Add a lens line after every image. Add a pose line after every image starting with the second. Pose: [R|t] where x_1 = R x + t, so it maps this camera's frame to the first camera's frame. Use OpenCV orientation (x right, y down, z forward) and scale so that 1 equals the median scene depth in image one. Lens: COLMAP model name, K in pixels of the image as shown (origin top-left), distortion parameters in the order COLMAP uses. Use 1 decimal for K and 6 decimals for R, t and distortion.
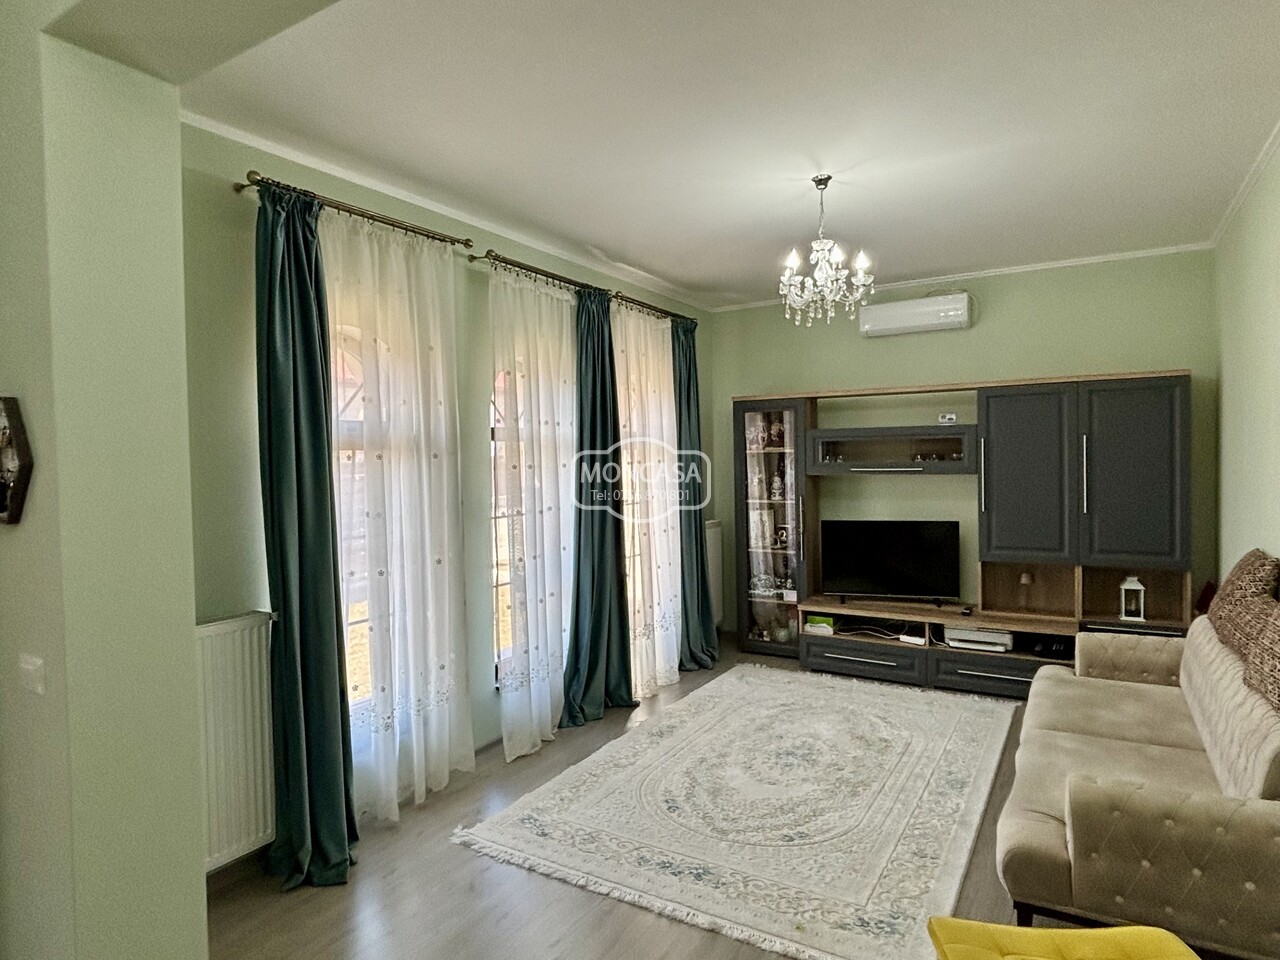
lens RADIAL K [[787.0, 0, 617.9], [0, 787.0, 474.6], [0, 0, 1]] dist [0.084485, -0.125613]
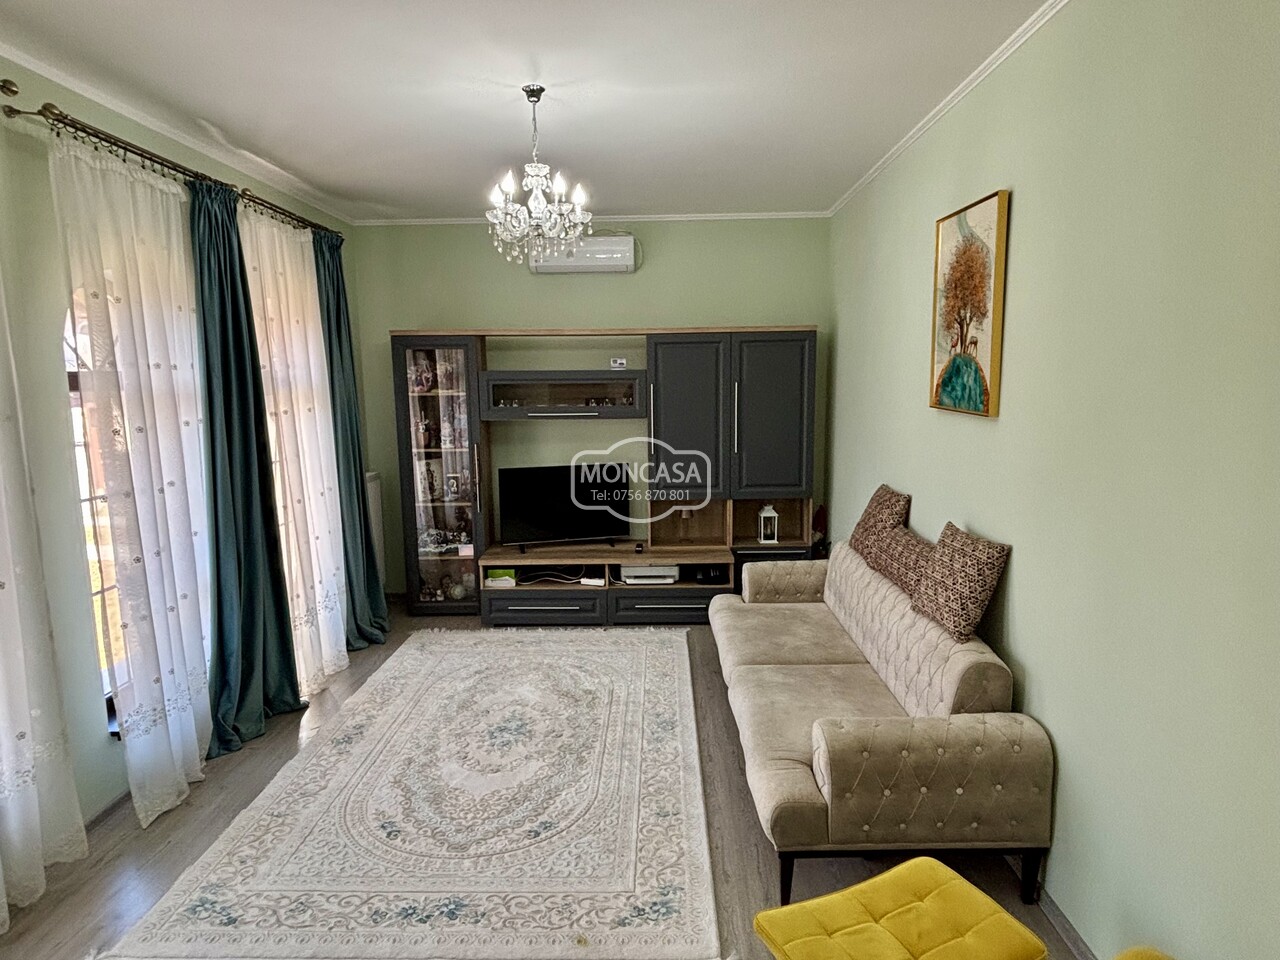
lens RADIAL K [[767.2, 0, 637.1], [0, 767.2, 477.3], [0, 0, 1]] dist [0.033950, -0.057253]
pose [[0.851550, -0.067906, 0.519856, -0.094131], [0.008246, 0.993188, 0.116227, -0.044626], [-0.524208, -0.094686, 0.846310, 0.170244]]
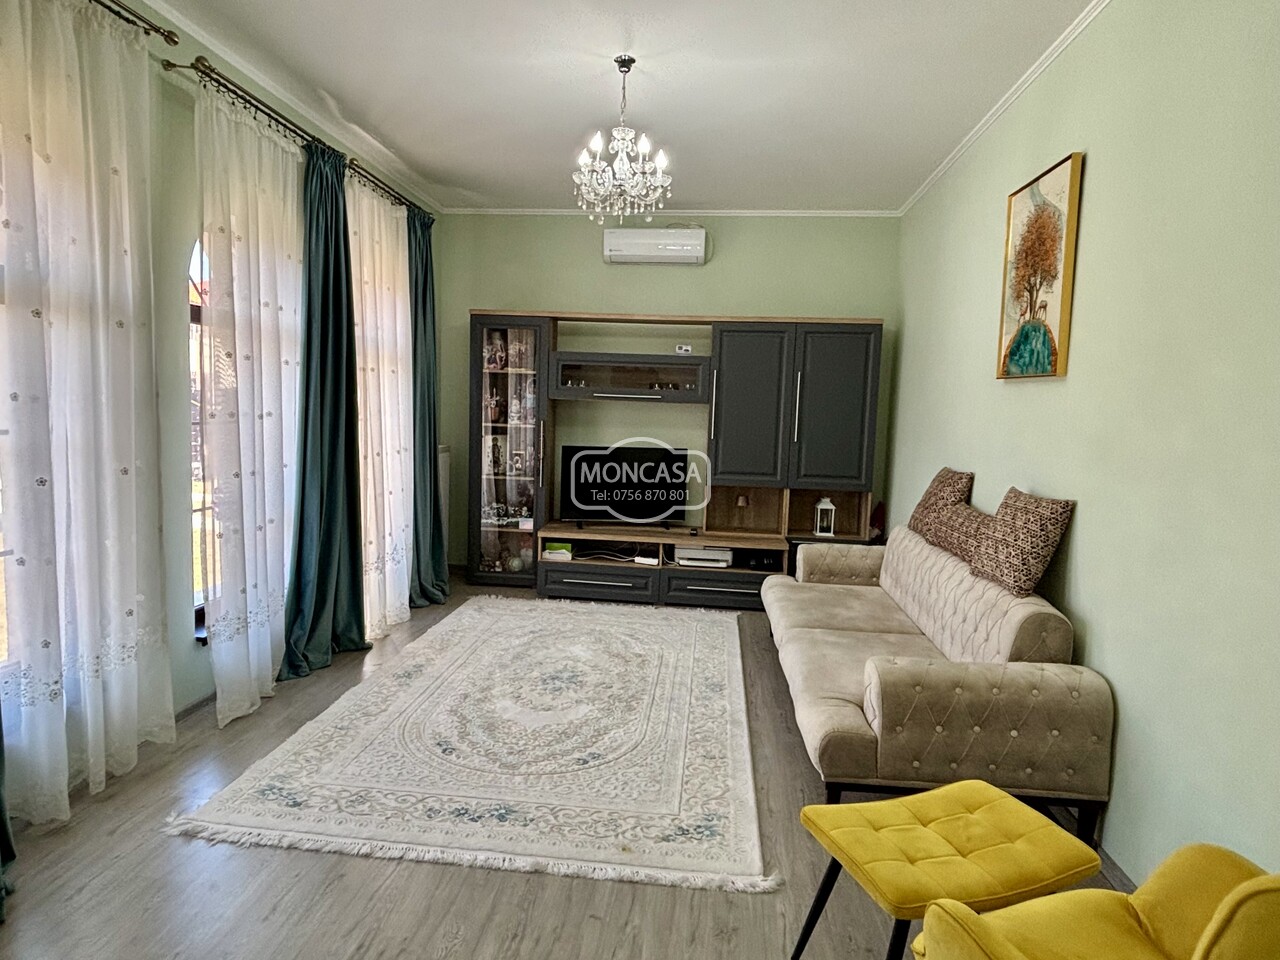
lens RADIAL K [[770.6, 0, 624.7], [0, 770.6, 485.4], [0, 0, 1]] dist [0.049734, -0.092336]
pose [[0.892500, 0.008318, 0.450970, -0.124290], [-0.041317, 0.997134, 0.063377, 0.052609], [-0.449151, -0.075197, 0.890286, 0.140446]]
